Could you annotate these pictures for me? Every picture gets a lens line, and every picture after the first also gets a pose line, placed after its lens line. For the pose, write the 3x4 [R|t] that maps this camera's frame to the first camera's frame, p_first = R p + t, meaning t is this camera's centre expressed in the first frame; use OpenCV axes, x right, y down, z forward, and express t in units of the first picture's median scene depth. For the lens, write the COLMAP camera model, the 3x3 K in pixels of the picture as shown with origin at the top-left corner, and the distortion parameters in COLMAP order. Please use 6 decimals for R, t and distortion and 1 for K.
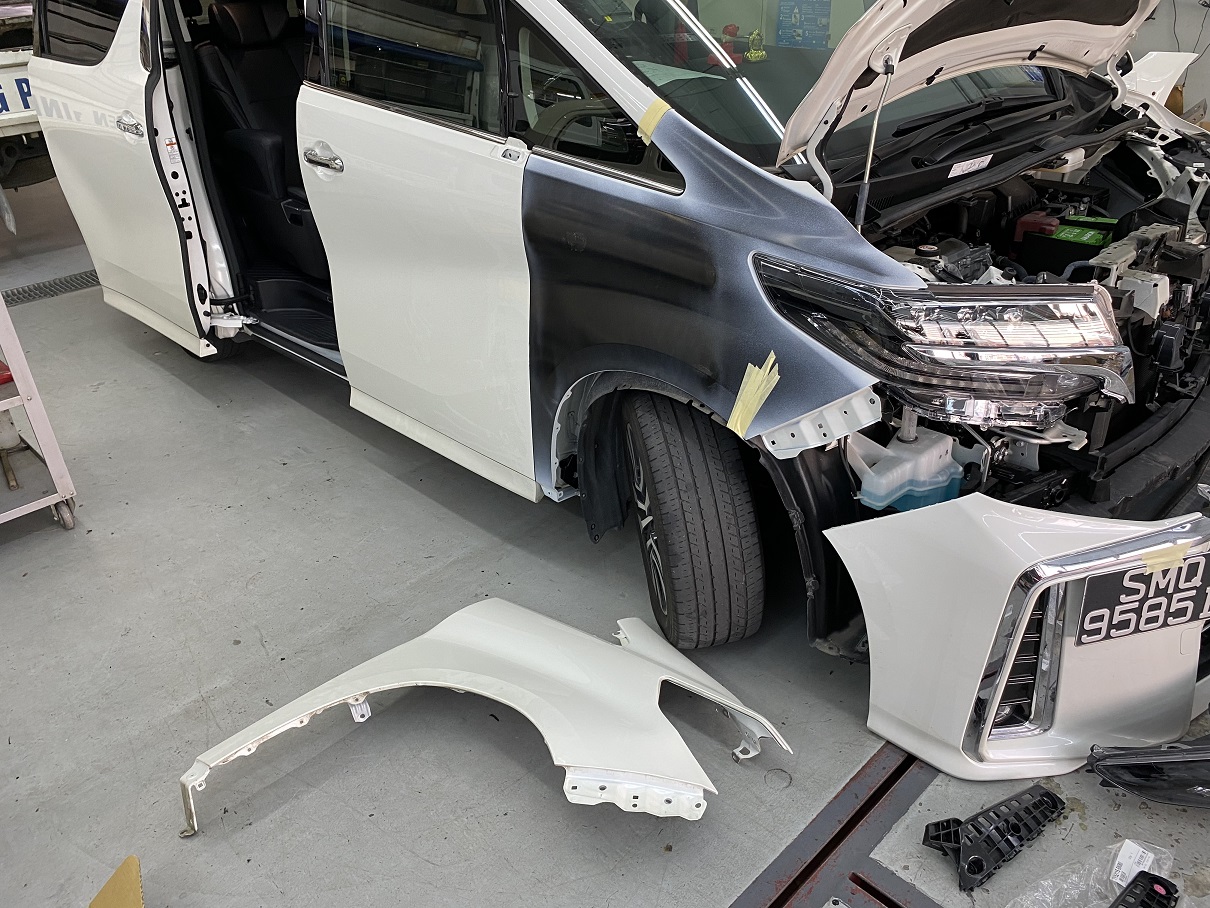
lens RADIAL K [[908.0, 0, 605.0], [0, 908.0, 454.0], [0, 0, 1]] dist [0.029389, -0.004219]
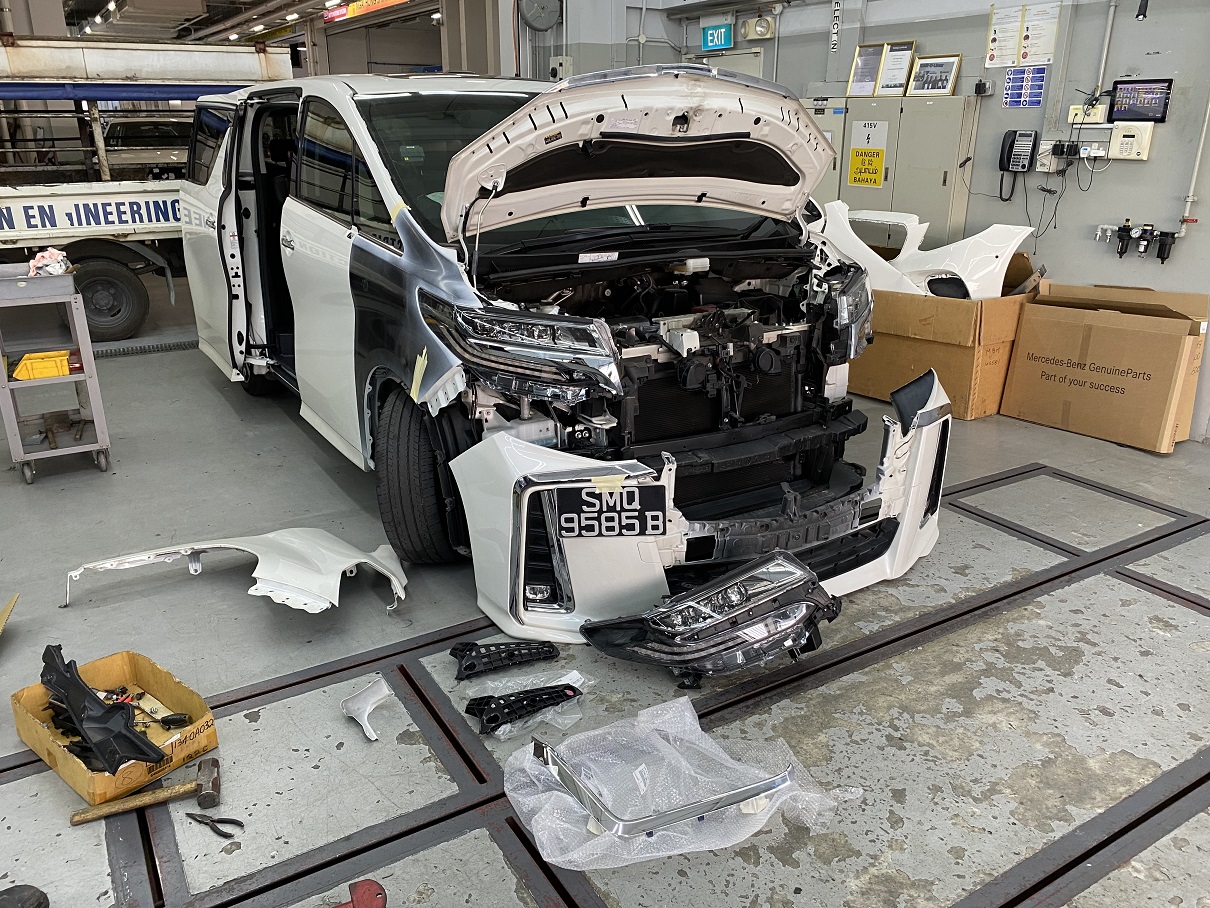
lens RADIAL K [[908.0, 0, 605.0], [0, 908.0, 454.0], [0, 0, 1]] dist [0.029389, -0.004219]
pose [[0.973714, 0.108554, -0.200242, 0.742137], [-0.140388, 0.978311, -0.152309, 0.246487], [0.179365, 0.176417, 0.967835, -0.436524]]
